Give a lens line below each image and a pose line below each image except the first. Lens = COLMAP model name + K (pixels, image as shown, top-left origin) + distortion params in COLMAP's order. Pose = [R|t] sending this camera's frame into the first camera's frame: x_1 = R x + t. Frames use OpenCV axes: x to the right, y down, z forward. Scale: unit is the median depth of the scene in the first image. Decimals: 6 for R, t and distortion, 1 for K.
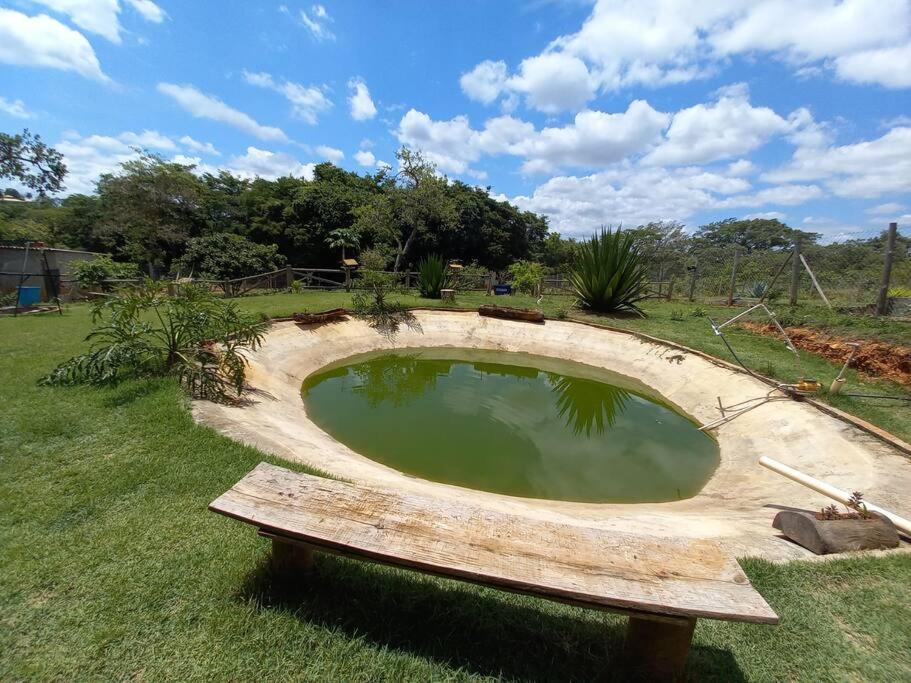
lens RADIAL K [[360.2, 0, 451.6], [0, 360.2, 326.2], [0, 0, 1]] dist [0.001274, -0.008522]
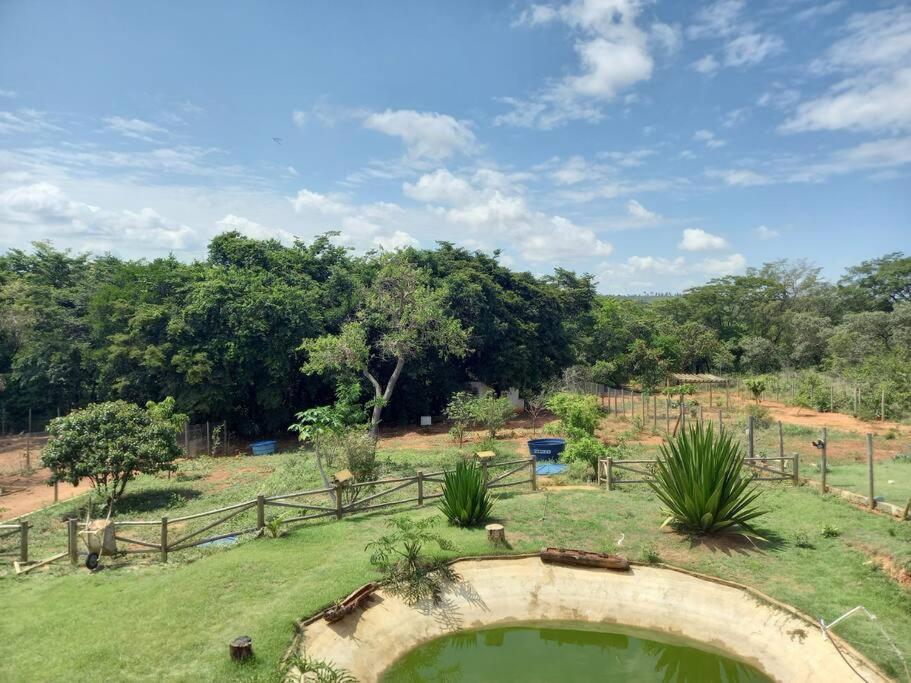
lens RADIAL K [[668.9, 0, 465.5], [0, 668.9, 338.7], [0, 0, 1]] dist [0.059254, -0.049120]
pose [[0.996045, -0.060333, 0.065232, -0.039355], [0.069681, 0.985903, -0.152116, -0.078581], [-0.055135, 0.156060, 0.986208, -0.119725]]
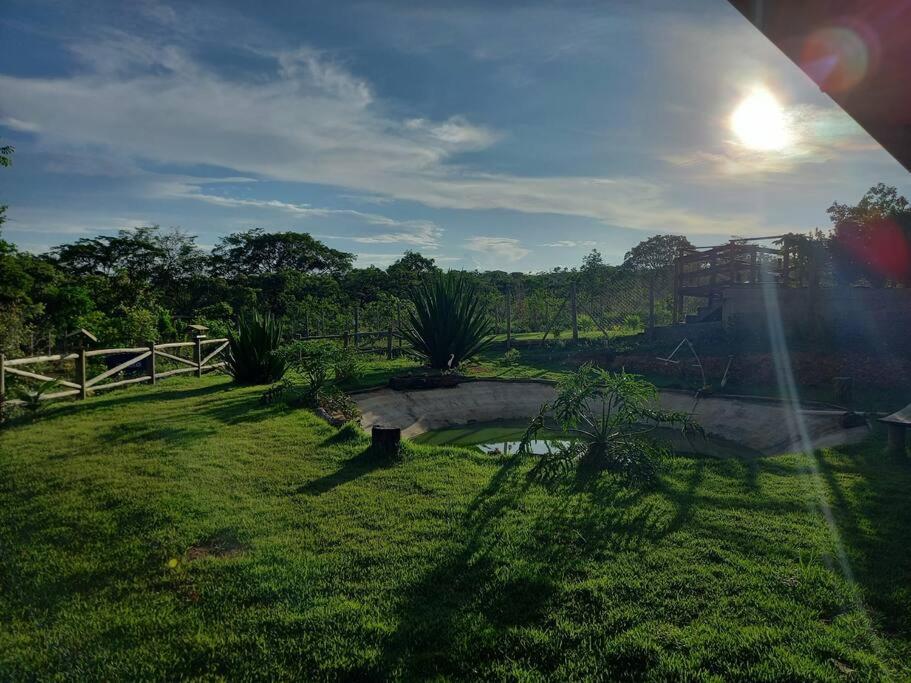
lens RADIAL K [[668.9, 0, 453.8], [0, 668.9, 339.6], [0, 0, 1]] dist [0.059254, -0.049120]
pose [[0.532382, -0.086590, 0.842064, -0.277713], [0.173742, 0.984754, -0.008583, -0.028062], [-0.828482, 0.150871, 0.539310, 0.039527]]
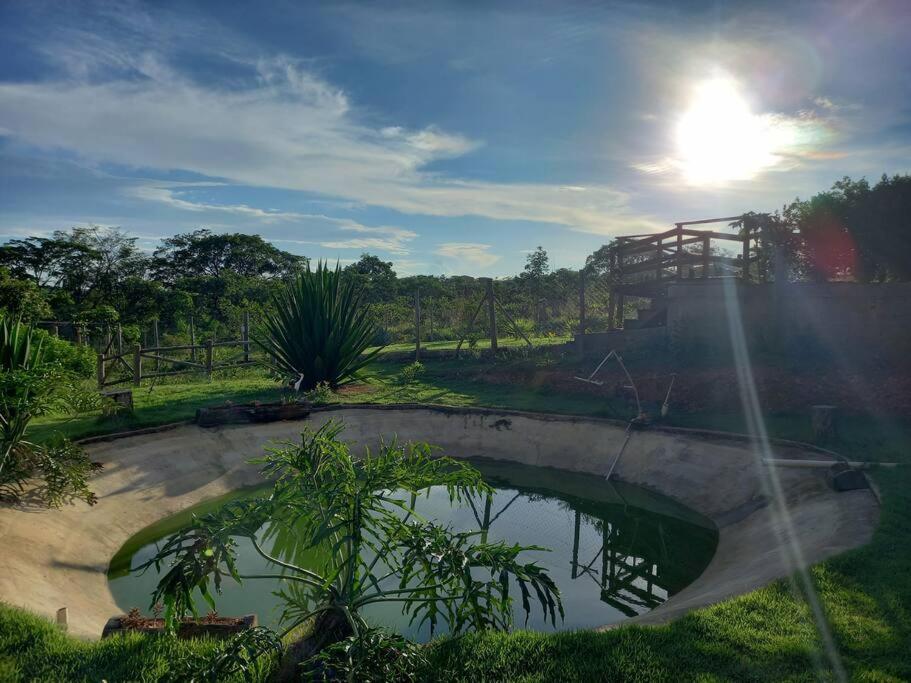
lens RADIAL K [[668.9, 0, 453.5], [0, 668.9, 335.8], [0, 0, 1]] dist [0.059254, -0.049120]
pose [[0.496575, -0.076363, 0.864628, -0.158627], [0.177803, 0.983948, -0.015215, -0.022697], [-0.849588, 0.161289, 0.502181, 0.051594]]
